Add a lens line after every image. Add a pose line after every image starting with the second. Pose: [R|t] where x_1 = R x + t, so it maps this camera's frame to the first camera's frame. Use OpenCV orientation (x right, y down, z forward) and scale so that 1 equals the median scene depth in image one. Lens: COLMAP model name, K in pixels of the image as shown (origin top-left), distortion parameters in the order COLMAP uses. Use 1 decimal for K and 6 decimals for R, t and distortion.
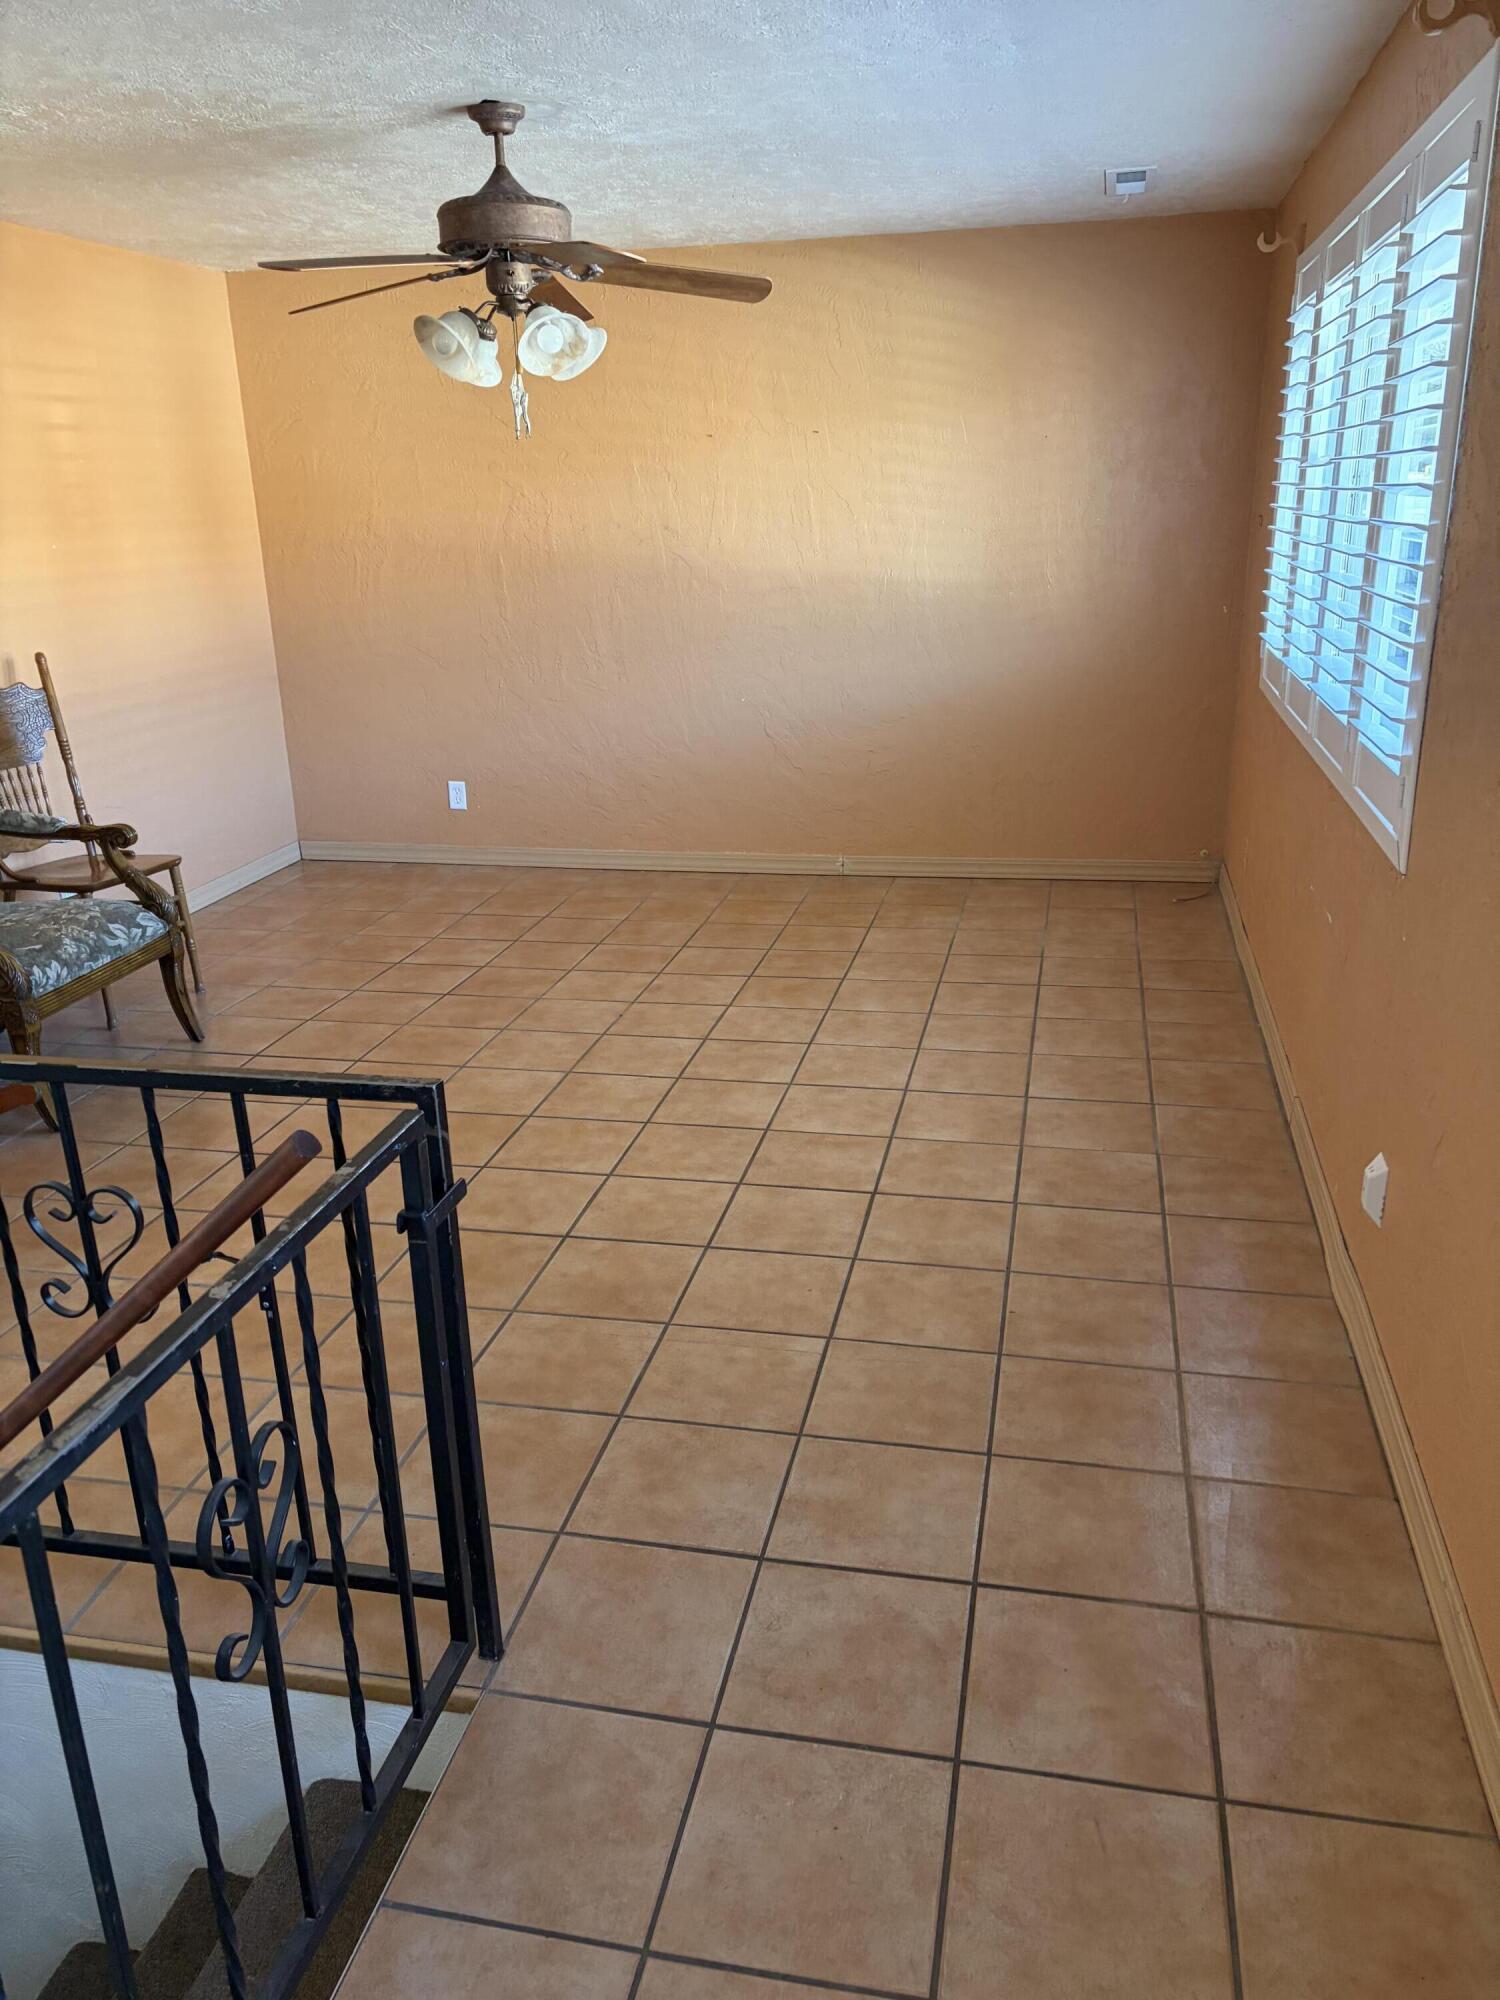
lens RADIAL K [[1514.9, 0, 742.2], [0, 1514.9, 999.6], [0, 0, 1]] dist [0.057516, -0.052093]
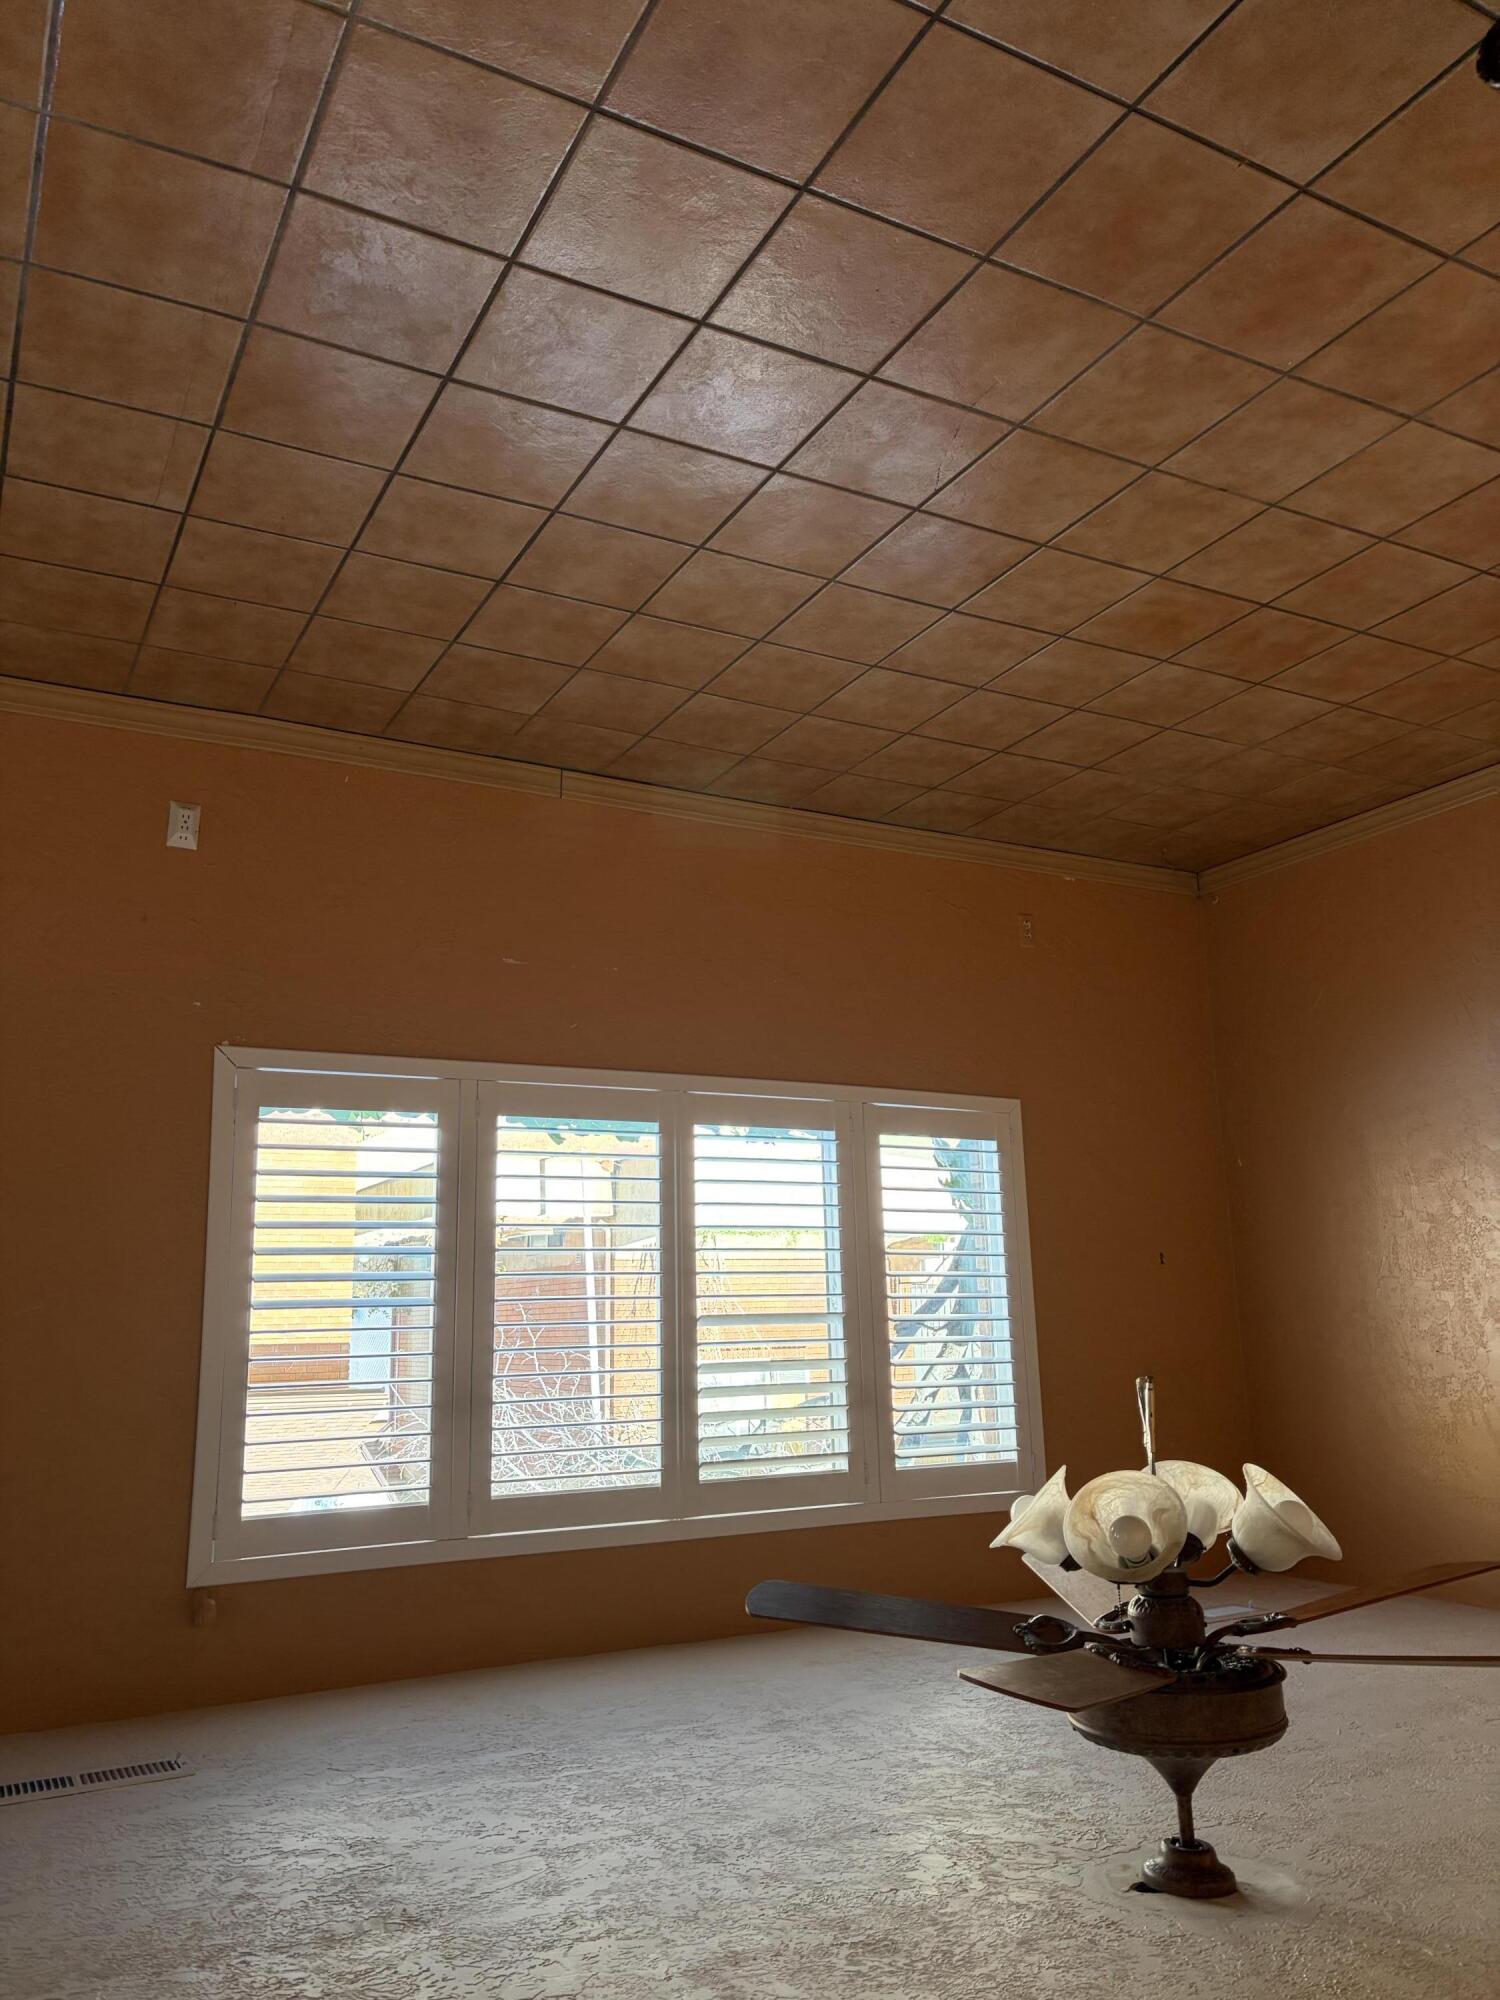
lens RADIAL K [[1514.9, 0, 749.9], [0, 1514.9, 1003.8], [0, 0, 1]] dist [0.057516, -0.052093]
pose [[-0.270802, 0.178854, 0.945874, -0.588963], [-0.316193, -0.944596, 0.088086, -0.184400], [0.909224, -0.275225, 0.312351, 0.567284]]
